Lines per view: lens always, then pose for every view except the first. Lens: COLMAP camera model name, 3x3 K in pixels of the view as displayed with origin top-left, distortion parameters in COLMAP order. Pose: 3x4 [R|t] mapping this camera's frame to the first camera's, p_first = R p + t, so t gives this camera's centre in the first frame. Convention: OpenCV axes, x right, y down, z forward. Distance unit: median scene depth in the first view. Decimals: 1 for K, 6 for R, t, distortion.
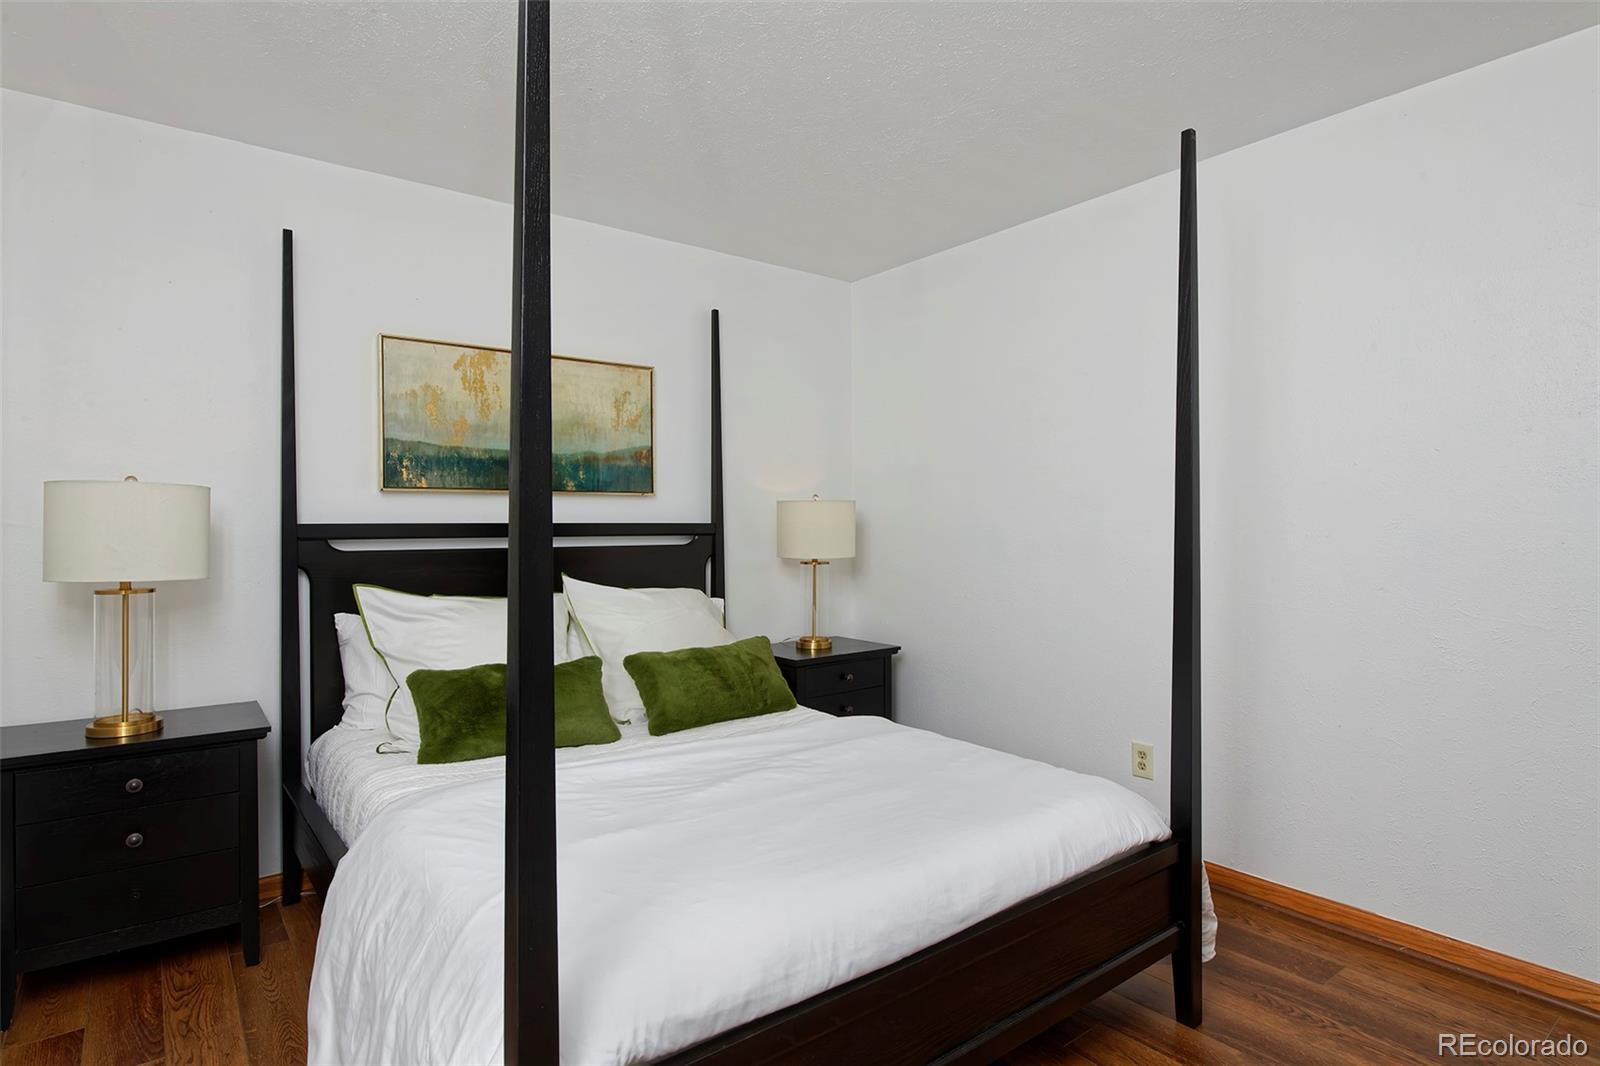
lens RADIAL K [[871.5, 0, 800.9], [0, 871.5, 524.8], [0, 0, 1]] dist [0.000436, -0.000042]
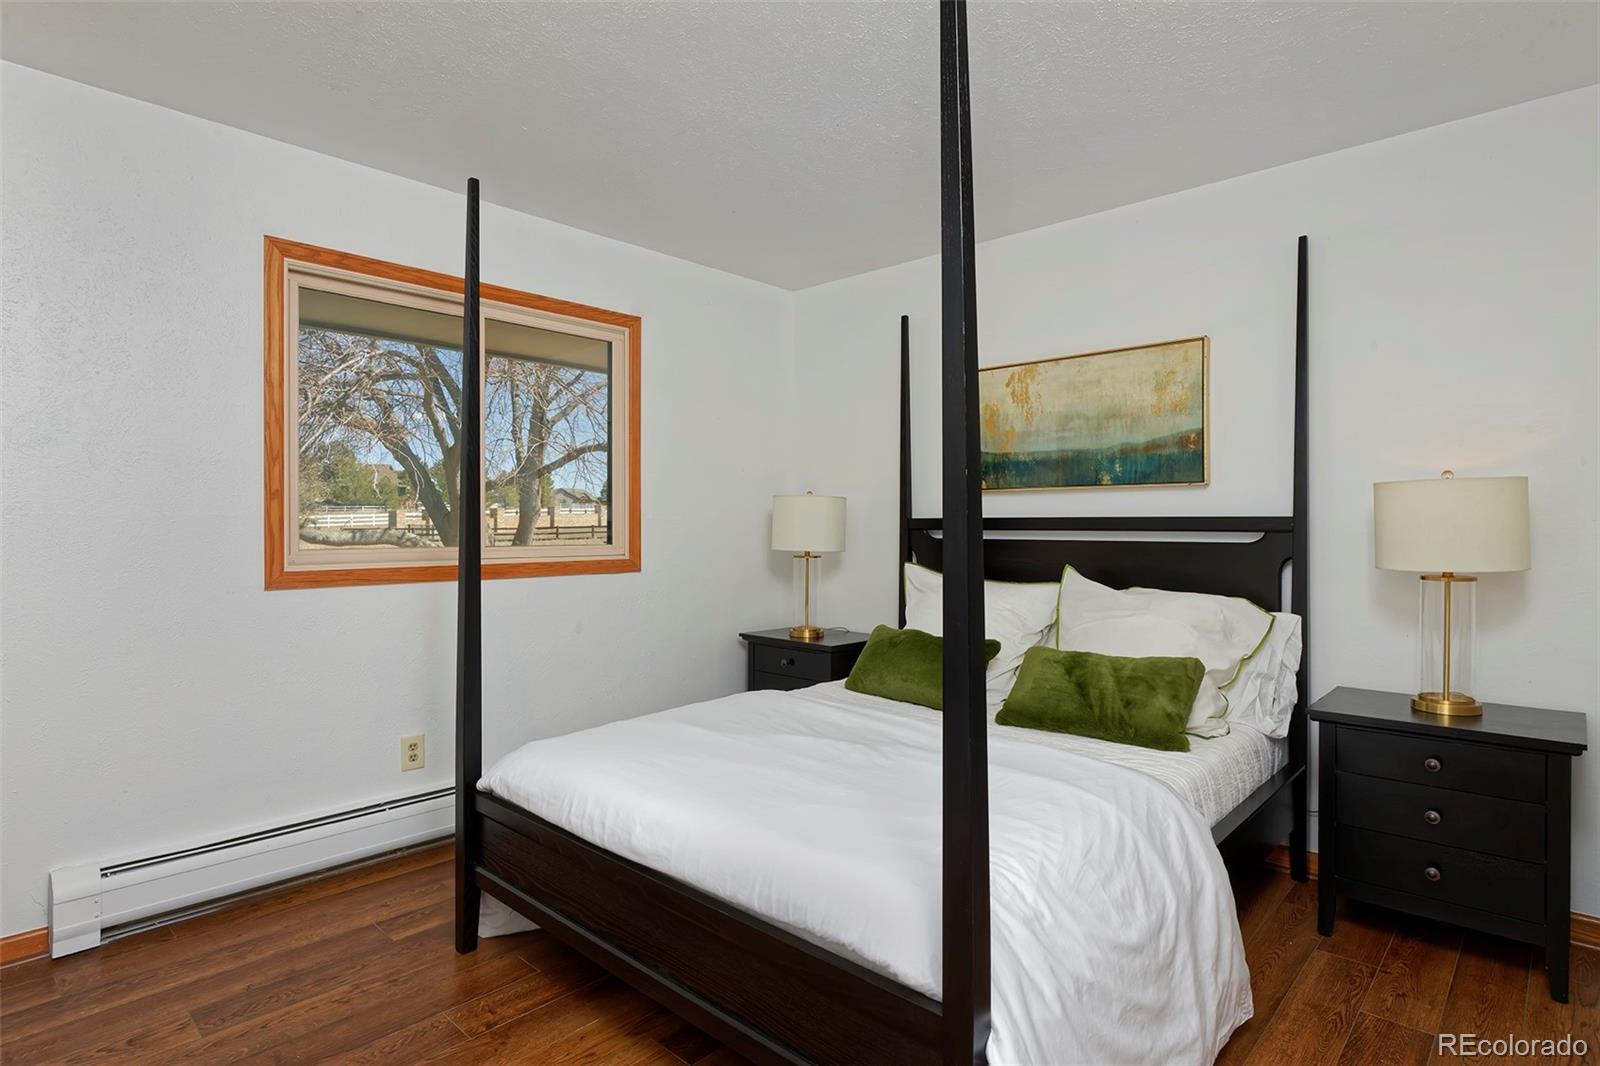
lens RADIAL K [[816.1, 0, 805.4], [0, 816.1, 525.3], [0, 0, 1]] dist [-0.003232, -0.000298]
pose [[0.158969, 0.008422, -0.987248, 0.584274], [0.002861, 0.999955, 0.008991, -0.001793], [0.987279, -0.004254, 0.158938, 0.493756]]
